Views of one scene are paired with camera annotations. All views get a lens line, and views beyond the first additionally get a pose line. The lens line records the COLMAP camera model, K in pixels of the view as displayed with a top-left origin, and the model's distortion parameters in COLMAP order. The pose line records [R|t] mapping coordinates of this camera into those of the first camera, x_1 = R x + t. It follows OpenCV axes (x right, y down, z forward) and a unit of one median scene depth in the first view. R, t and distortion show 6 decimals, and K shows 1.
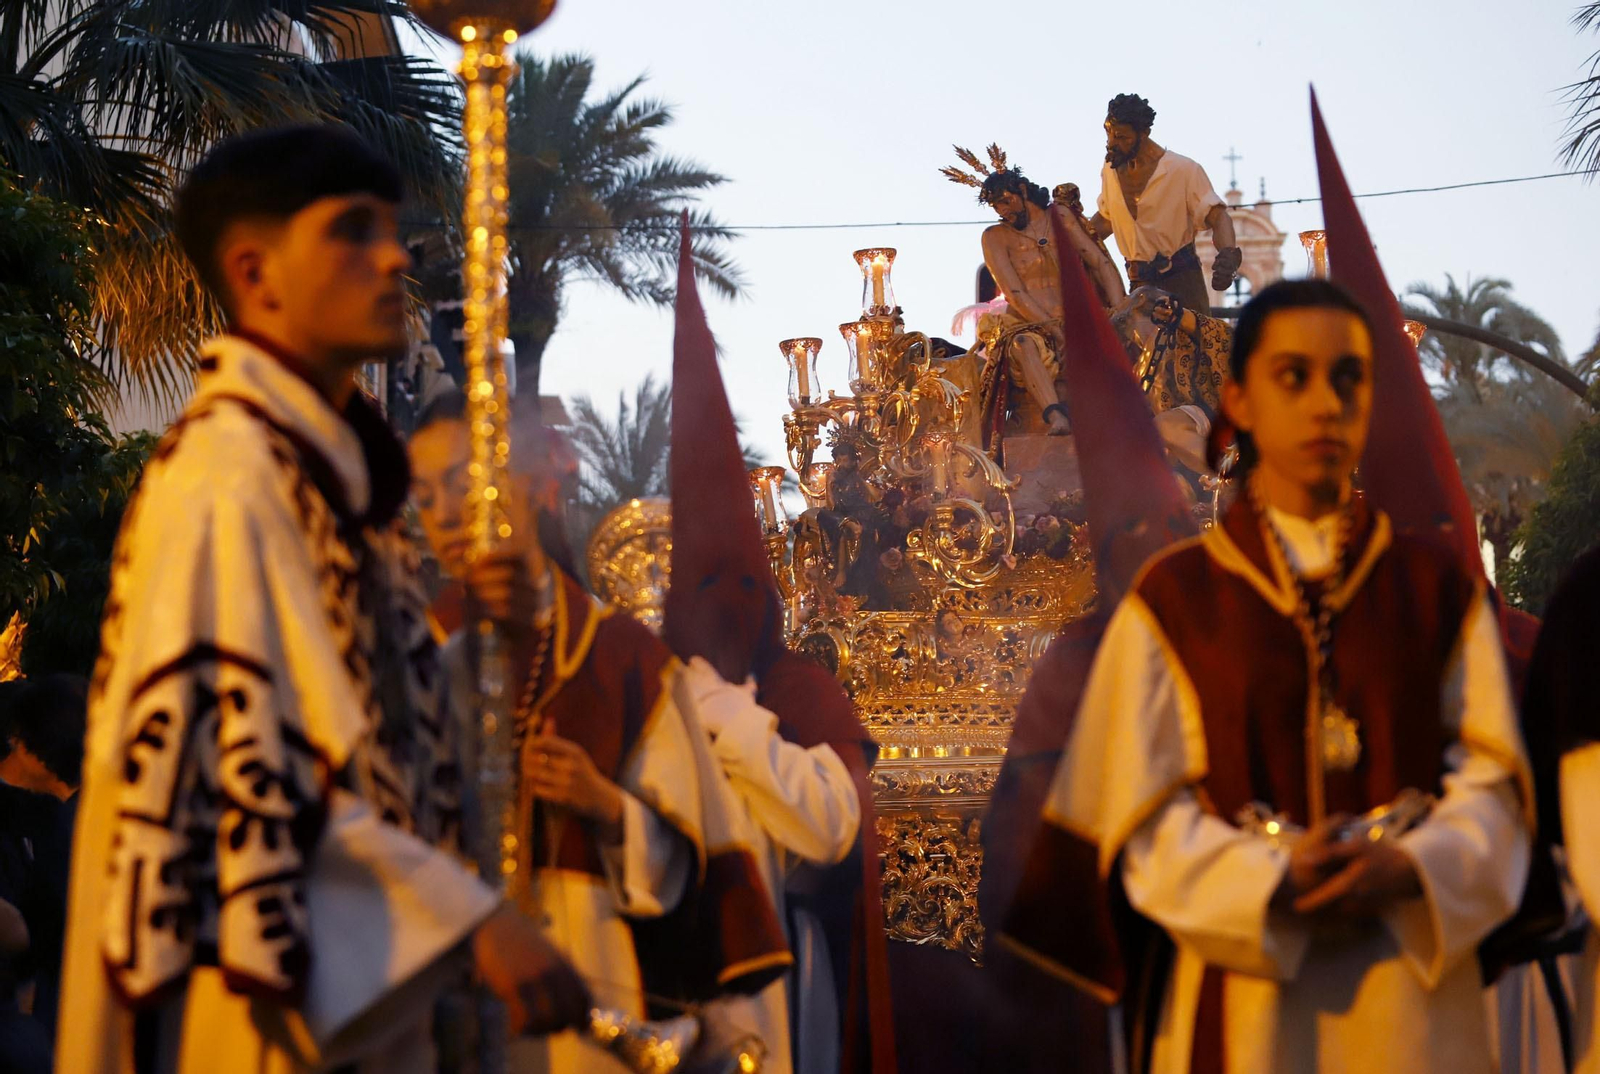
lens RADIAL K [[3369.0, 0, 800.0], [0, 3369.0, 537.0], [0, 0, 1]] dist [-0.343863, -0.110268]
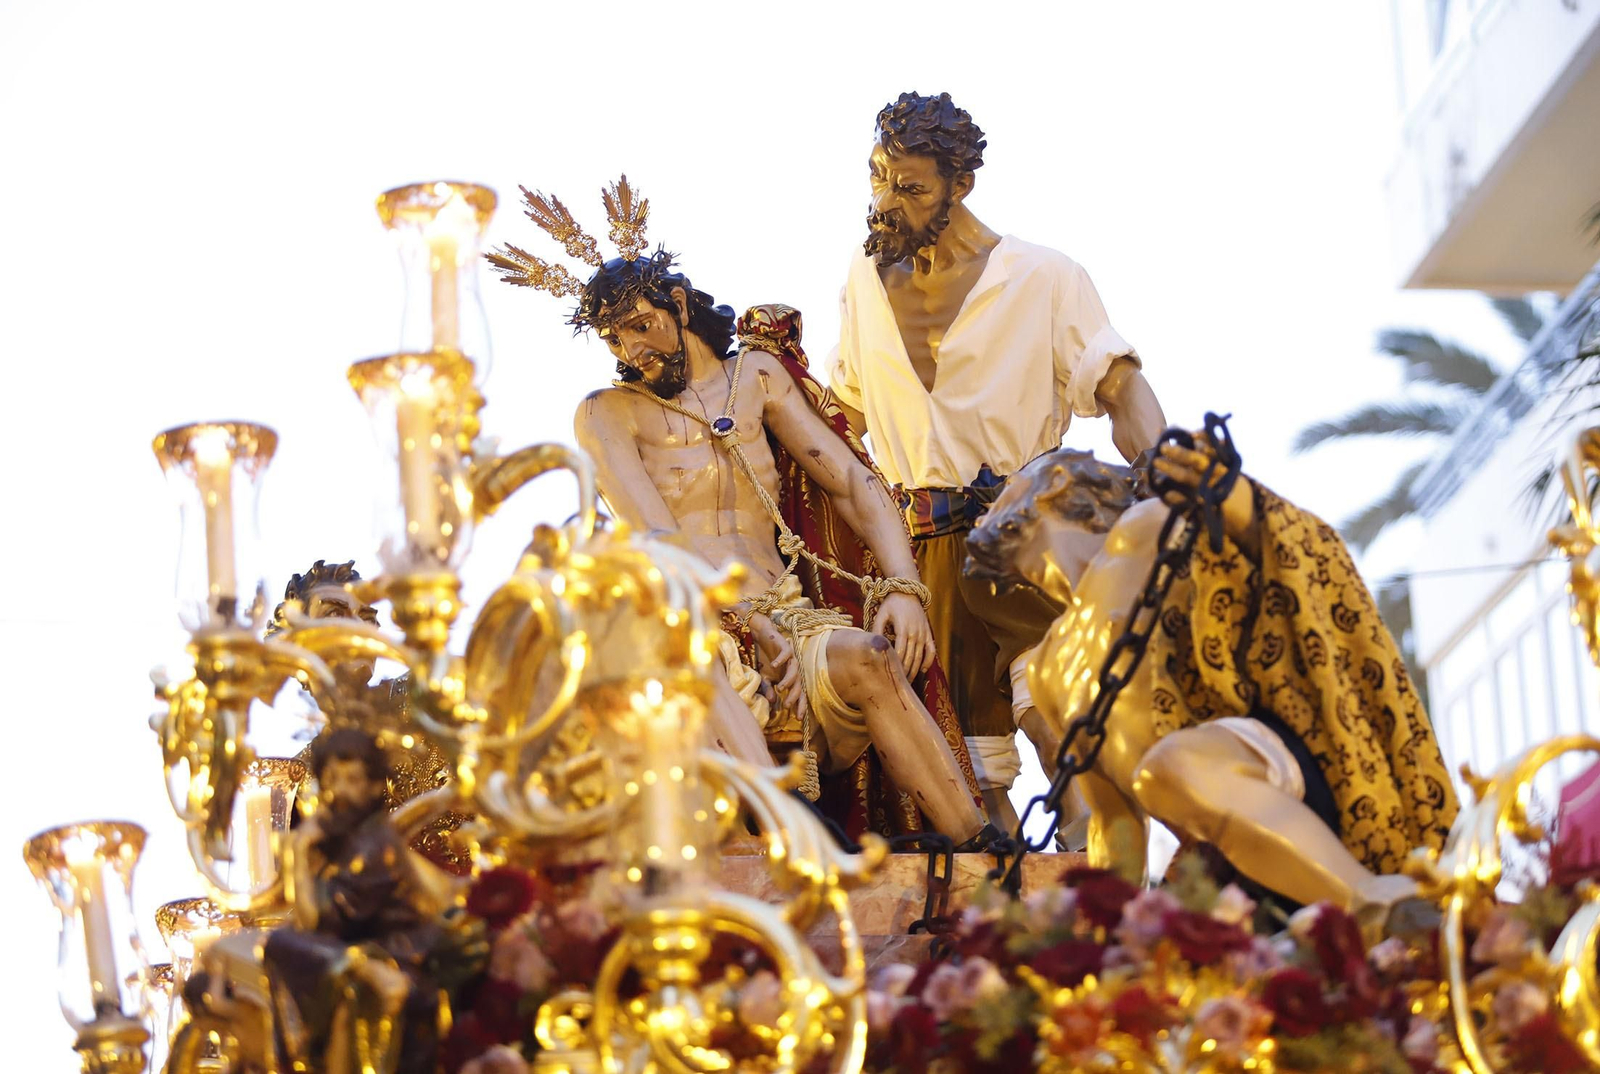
lens RADIAL K [[4352.3, 0, 800.0], [0, 4352.3, 537.0], [0, 0, 1]] dist [-0.052046, 0.018320]
pose [[0.982981, 0.039336, 0.179445, -0.017934], [-0.007668, 0.984741, -0.173859, 0.023788], [-0.183546, 0.169525, 0.968283, 0.517815]]
